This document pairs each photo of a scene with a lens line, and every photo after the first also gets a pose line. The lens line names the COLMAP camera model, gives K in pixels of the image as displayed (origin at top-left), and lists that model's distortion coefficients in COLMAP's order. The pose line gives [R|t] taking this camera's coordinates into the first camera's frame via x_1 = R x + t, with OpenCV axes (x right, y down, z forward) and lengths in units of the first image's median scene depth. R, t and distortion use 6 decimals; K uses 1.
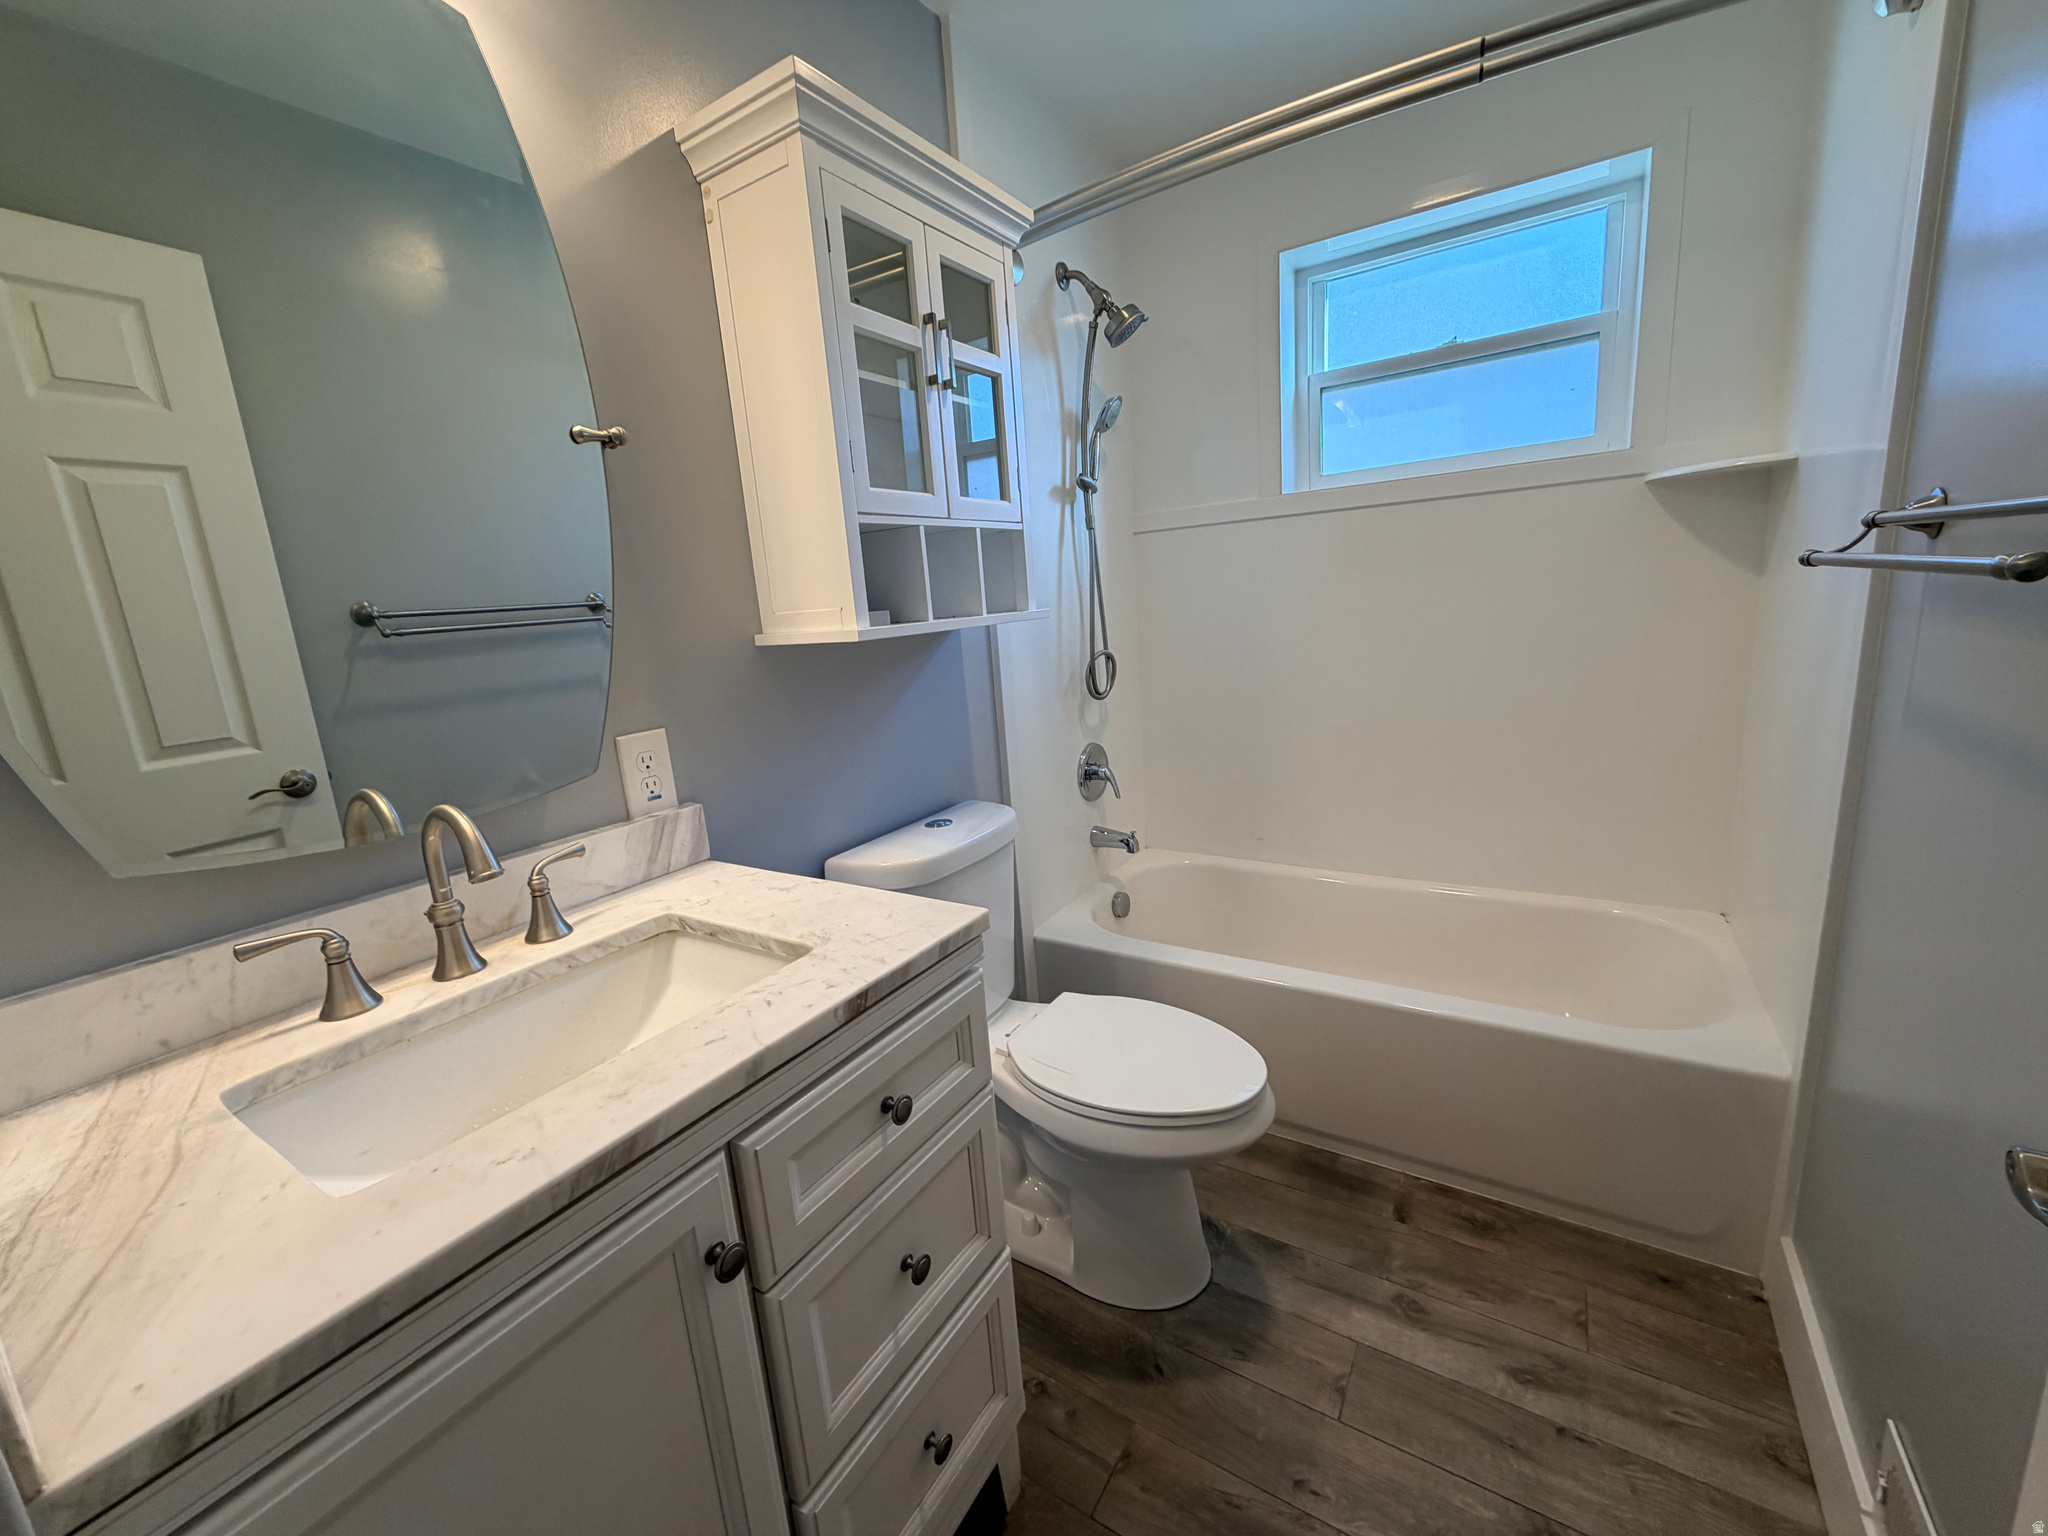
lens RADIAL K [[813.5, 0, 1024.1], [0, 813.5, 765.6], [0, 0, 1]] dist [-0.001473, 0.000782]
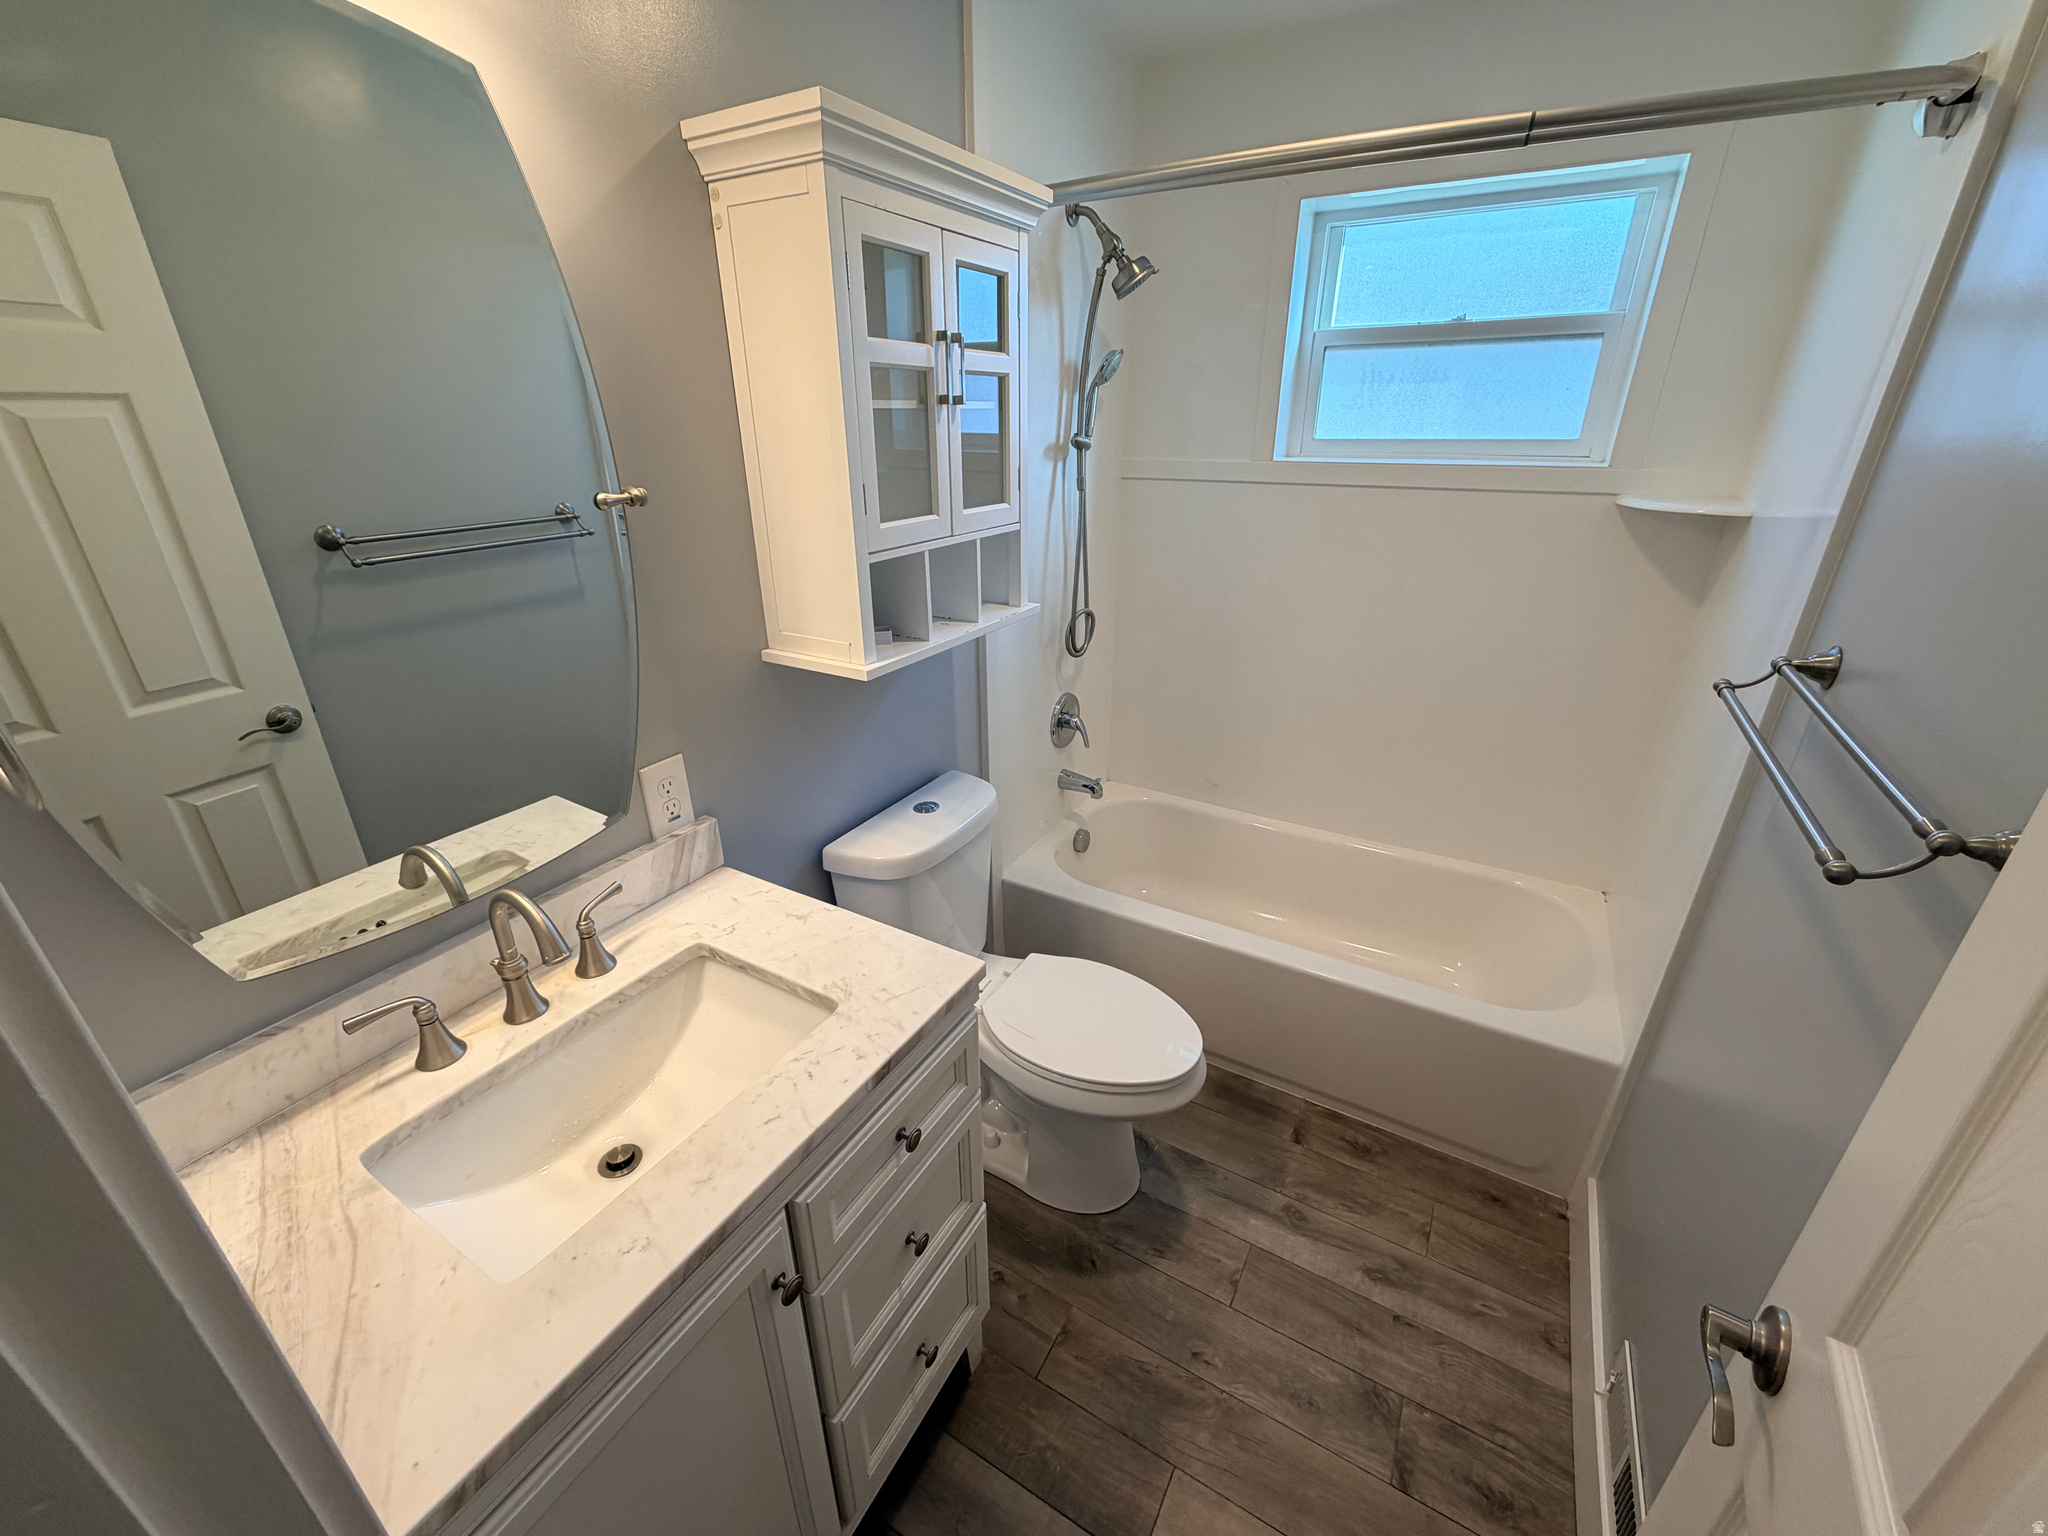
lens RADIAL K [[813.5, 0, 1024.1], [0, 813.5, 765.6], [0, 0, 1]] dist [-0.001473, 0.000782]
pose [[0.996724, 0.049063, 0.064291, -0.056918], [-0.060841, 0.978636, 0.196394, -0.242084], [-0.053281, -0.199662, 0.978415, -0.062631]]
